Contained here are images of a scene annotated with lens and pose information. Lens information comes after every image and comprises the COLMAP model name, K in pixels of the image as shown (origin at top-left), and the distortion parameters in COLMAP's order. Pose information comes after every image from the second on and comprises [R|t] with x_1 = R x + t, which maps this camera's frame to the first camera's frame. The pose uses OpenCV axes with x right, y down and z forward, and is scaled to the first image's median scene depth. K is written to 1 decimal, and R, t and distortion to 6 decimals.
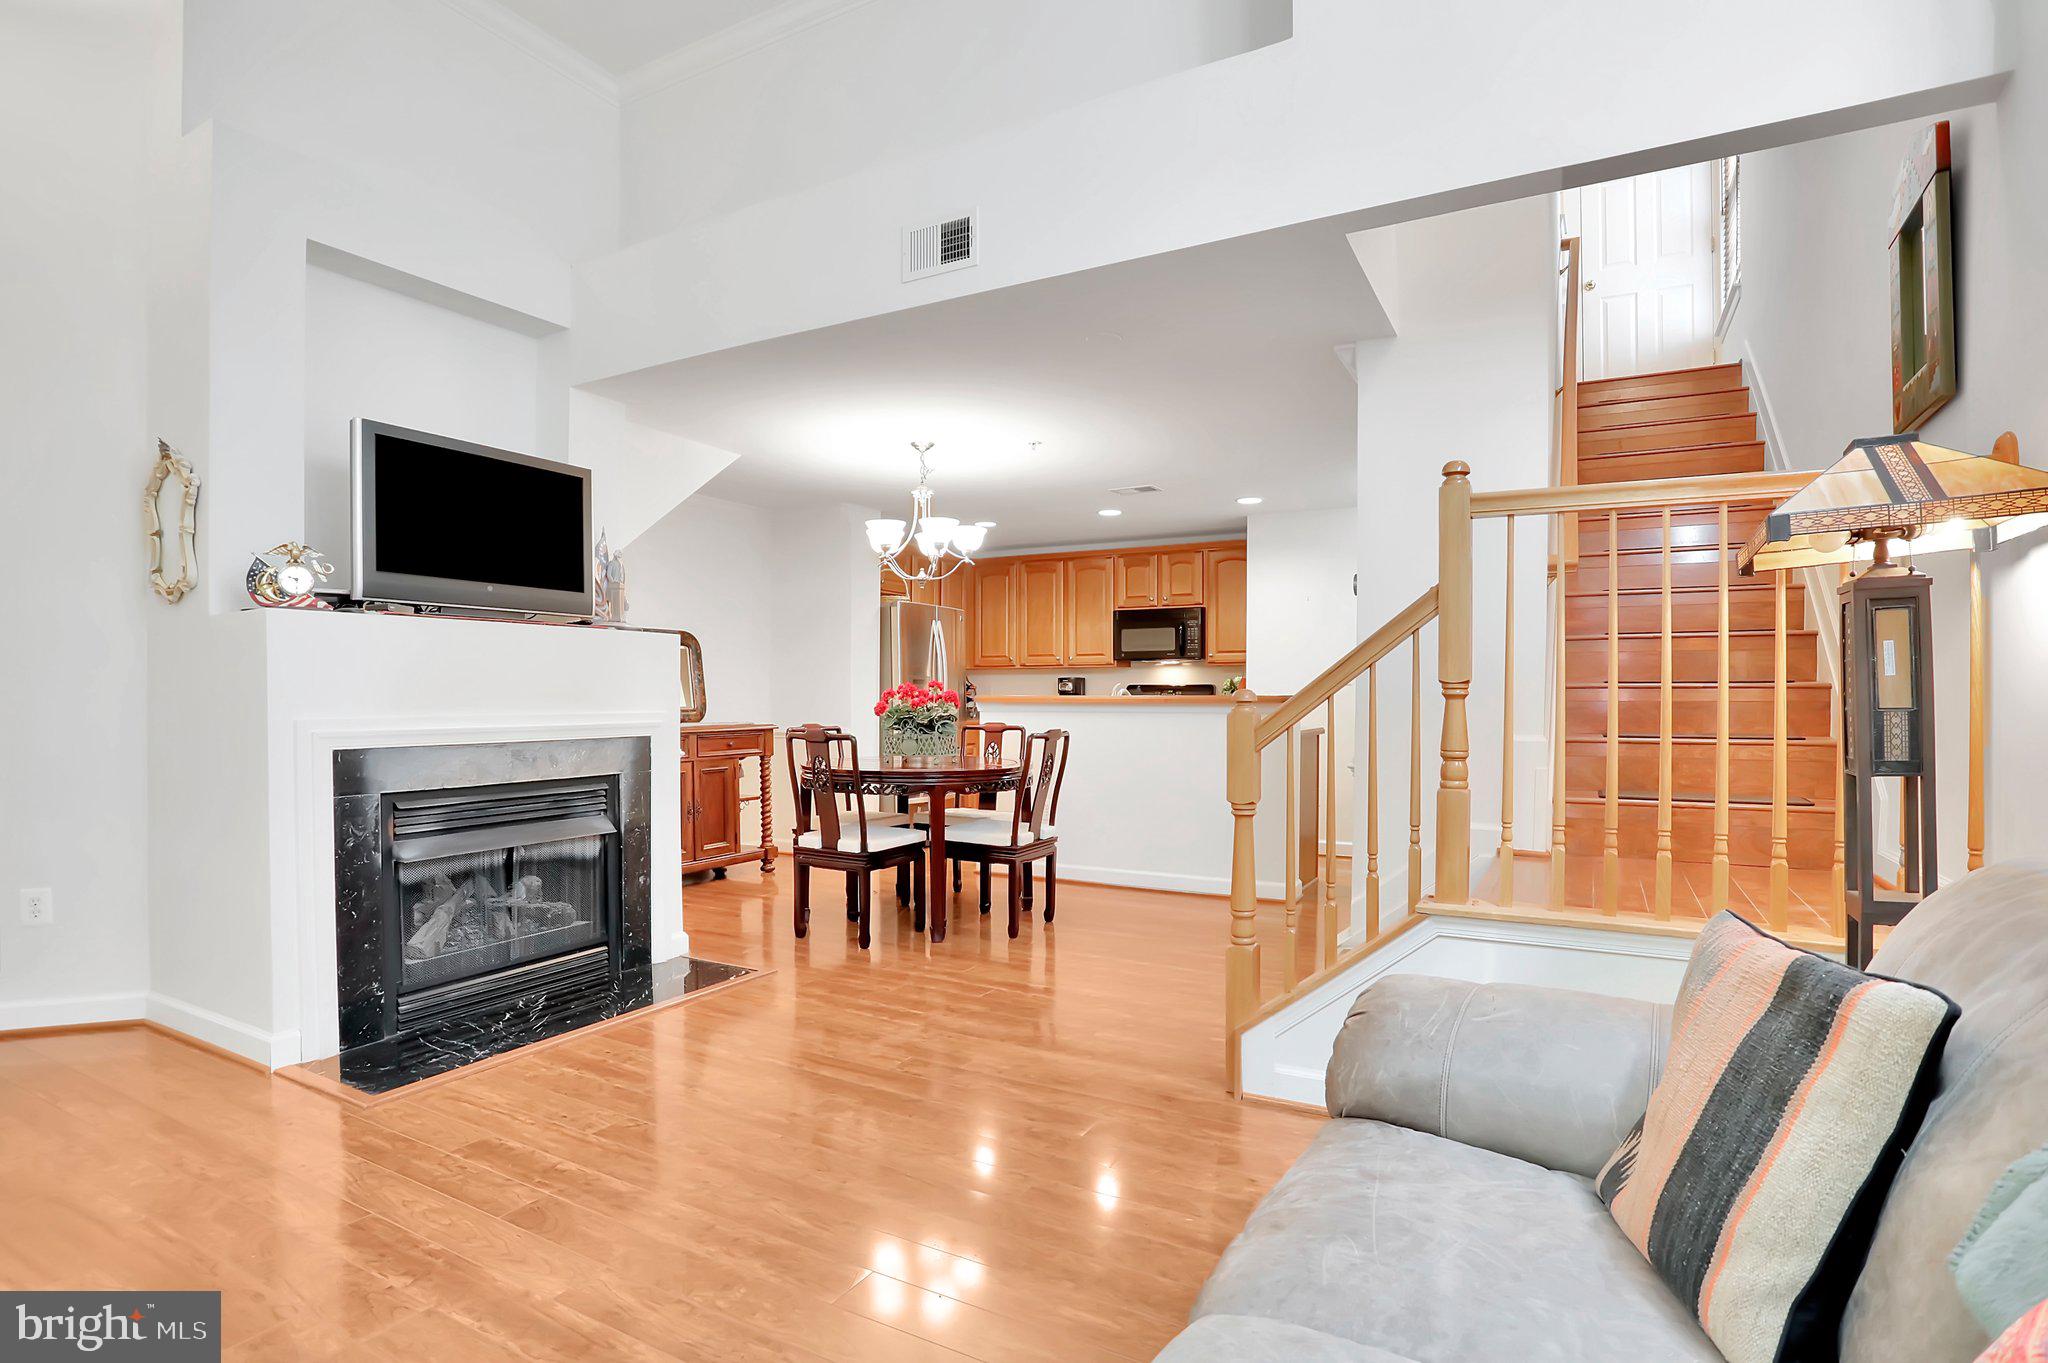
lens RADIAL K [[1030.5, 0, 1008.8], [0, 1030.5, 722.7], [0, 0, 1]] dist [0.000296, 0.000601]
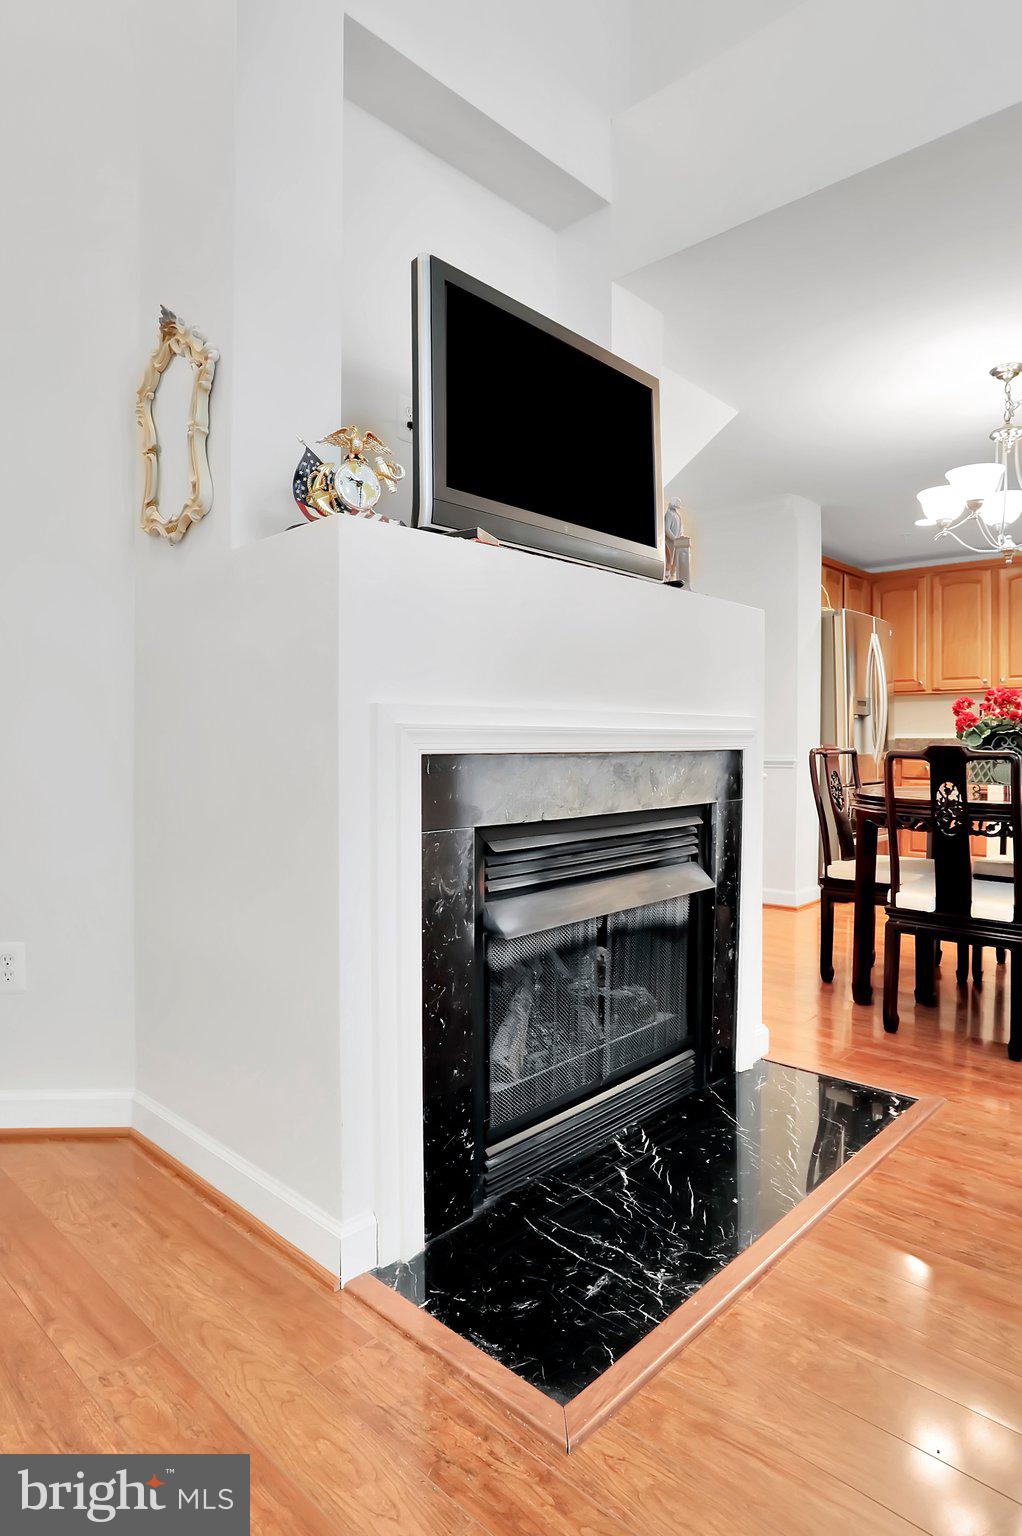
lens RADIAL K [[876.8, 0, 511.0], [0, 876.8, 768.0], [0, 0, 1]] dist [-0.027487, 0.000998]
pose [[0.976973, 0.006602, -0.213259, -0.376006], [-0.006436, 0.999978, 0.001472, 0.025456], [0.213264, -0.000066, 0.976995, 0.386319]]
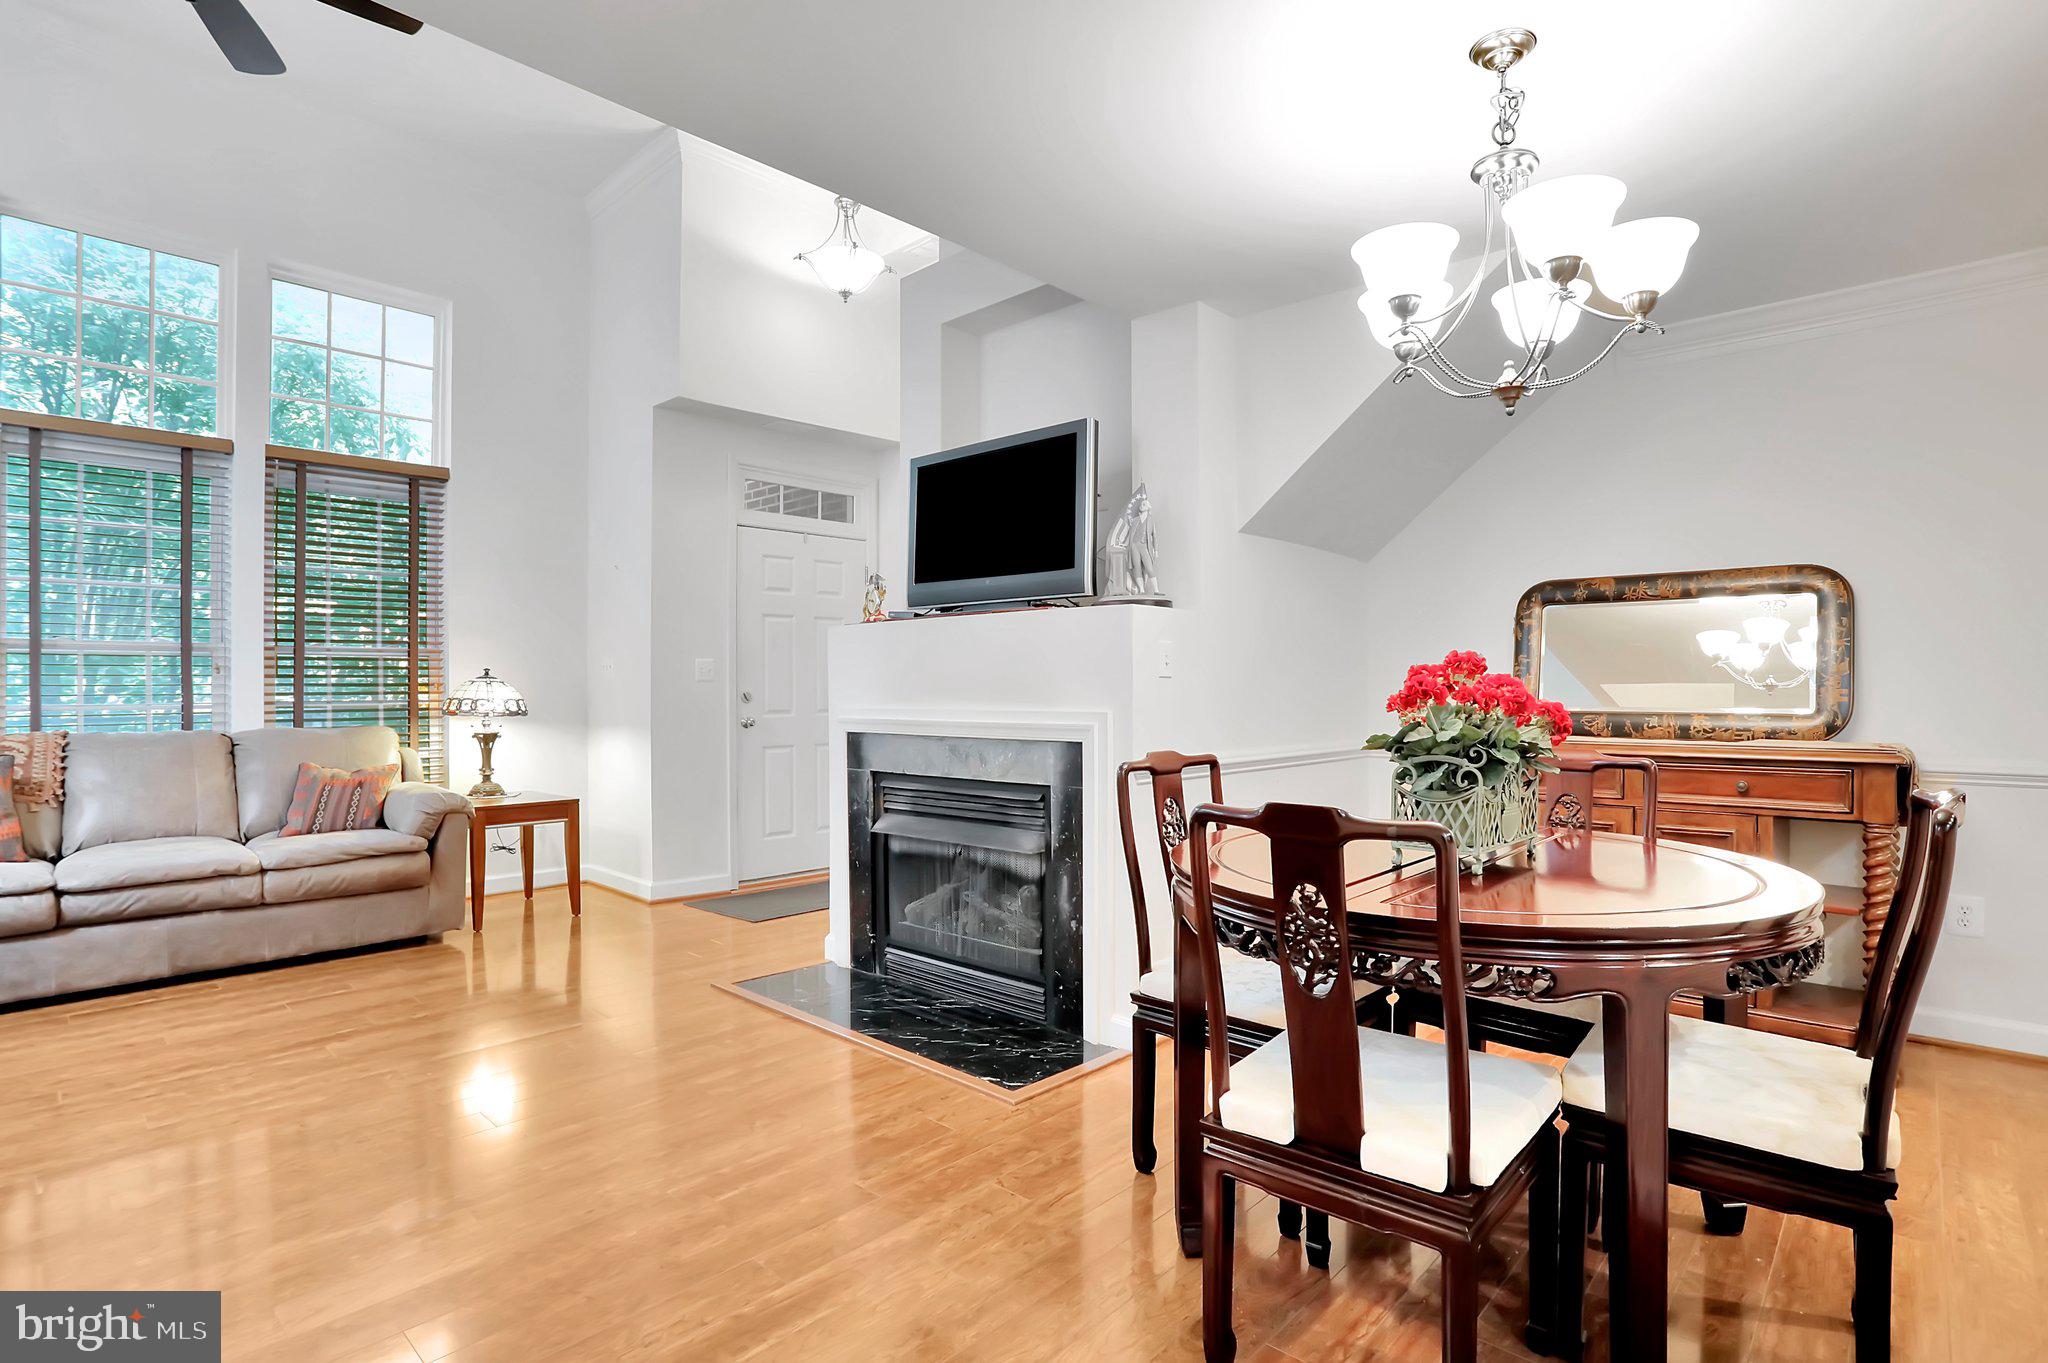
lens RADIAL K [[1013.6, 0, 1023.6], [0, 1013.6, 677.7], [0, 0, 1]] dist [-0.067195, 0.017748]
pose [[-0.214384, -0.006975, -0.976725, 0.402979], [-0.023184, 0.999729, -0.002051, -0.033118], [0.976474, 0.022205, -0.214488, 1.123812]]
